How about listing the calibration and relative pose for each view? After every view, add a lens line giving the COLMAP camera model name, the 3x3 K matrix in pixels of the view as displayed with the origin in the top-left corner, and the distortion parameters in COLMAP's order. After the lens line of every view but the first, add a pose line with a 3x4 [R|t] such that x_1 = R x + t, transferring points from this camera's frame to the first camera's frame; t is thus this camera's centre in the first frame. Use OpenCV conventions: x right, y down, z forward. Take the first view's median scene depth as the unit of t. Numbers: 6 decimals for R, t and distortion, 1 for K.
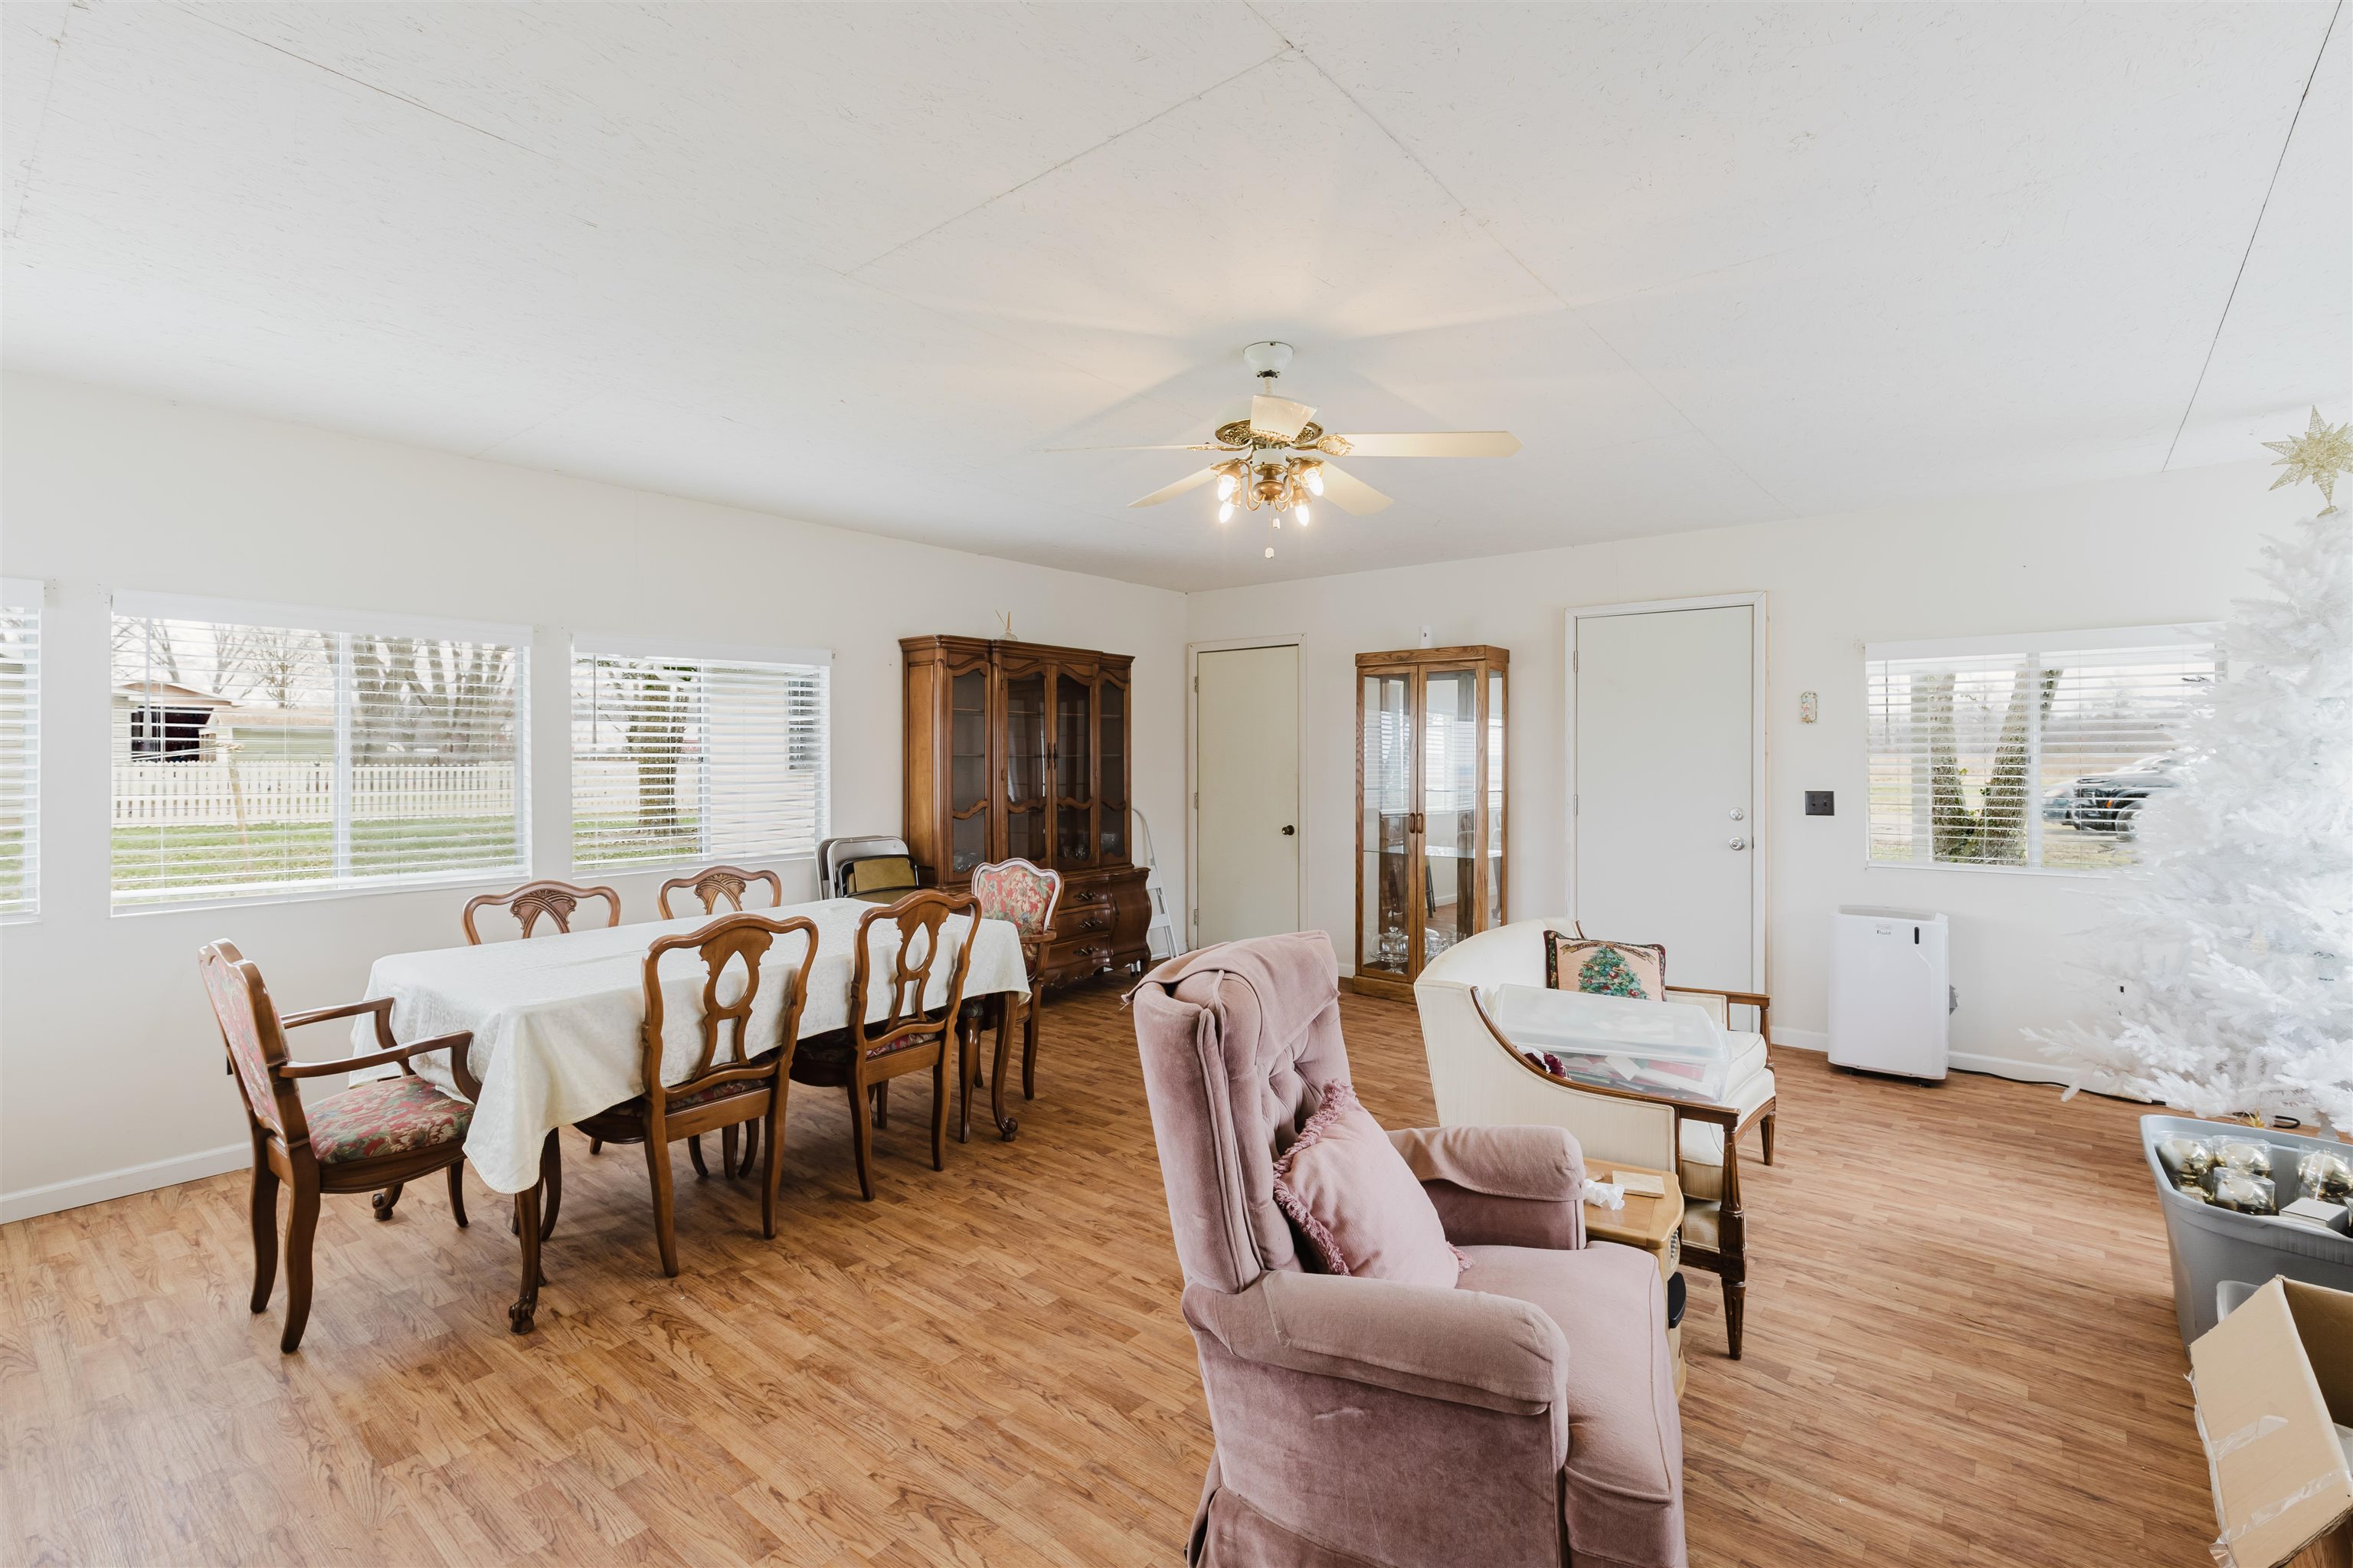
lens RADIAL K [[1063.9, 0, 1228.0], [0, 1063.9, 758.8], [0, 0, 1]] dist [0.000724, 0.001165]
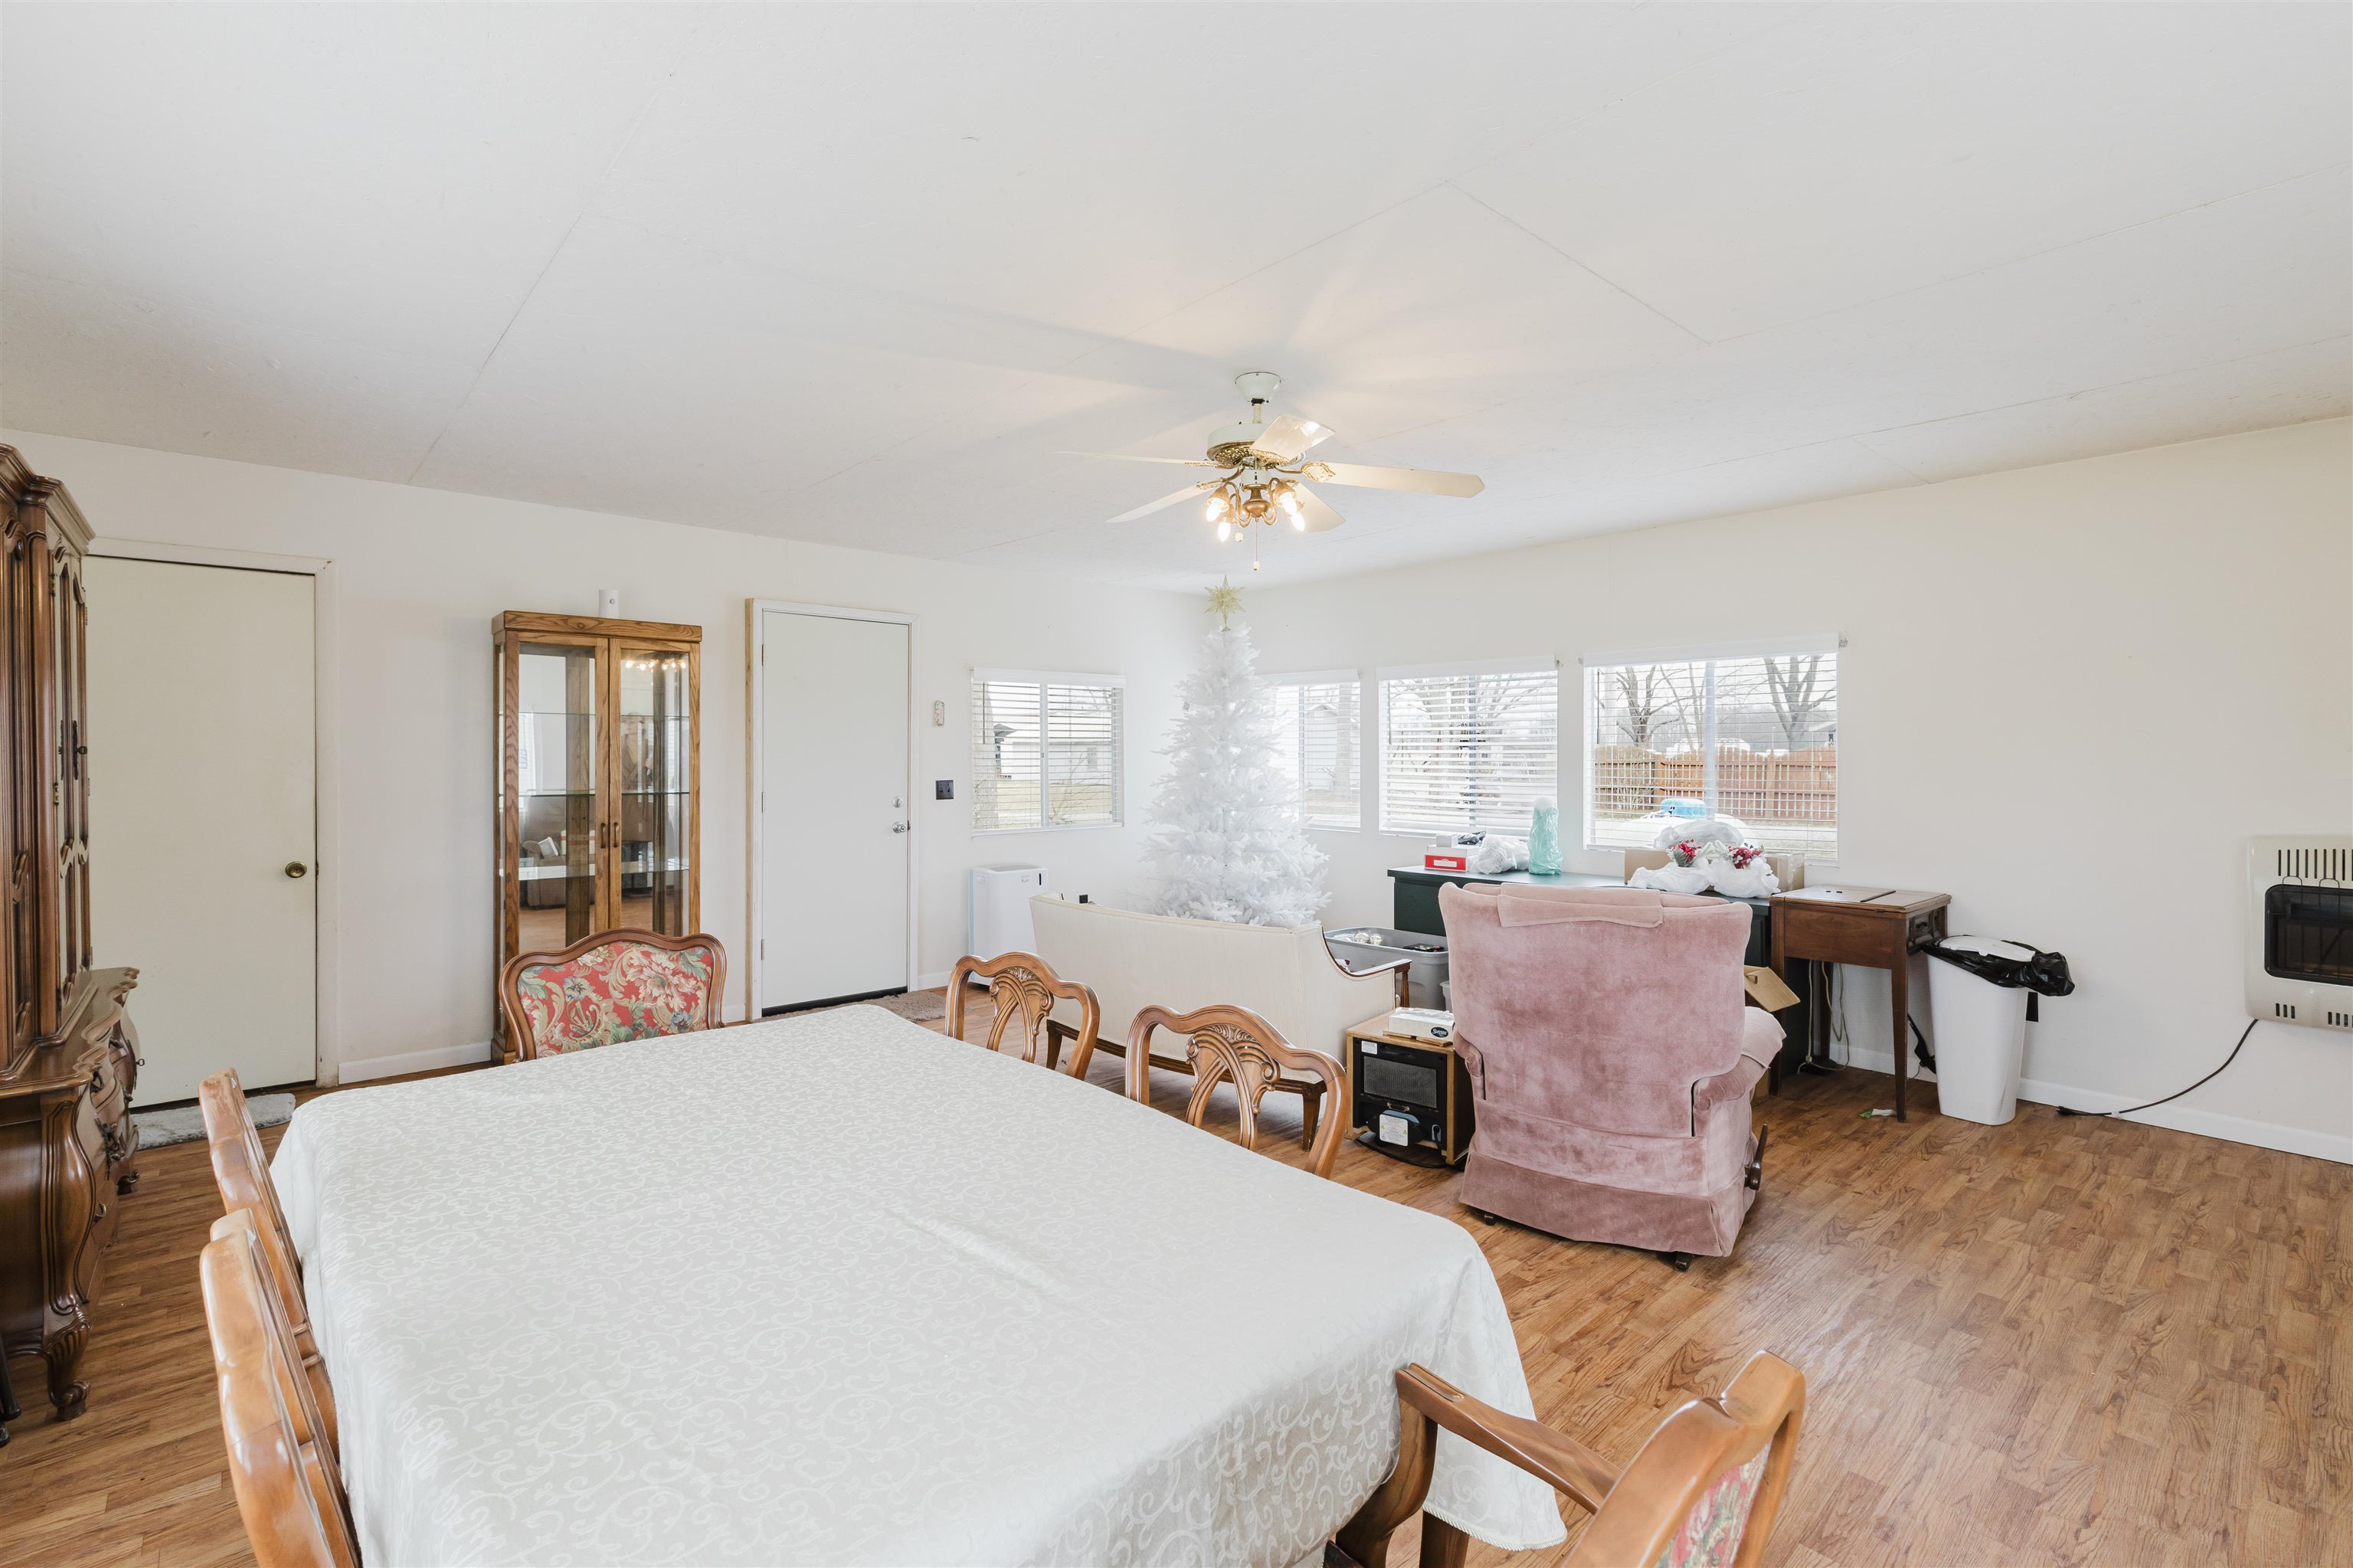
lens RADIAL K [[1100.9, 0, 1162.2], [0, 1100.9, 736.2], [0, 0, 1]] dist [-0.002847, 0.008391]
pose [[0.164576, 0.012592, 0.986284, -0.707379], [0.009927, 0.999847, -0.014421, 0.000545], [-0.986314, 0.012164, 0.164426, 0.584441]]
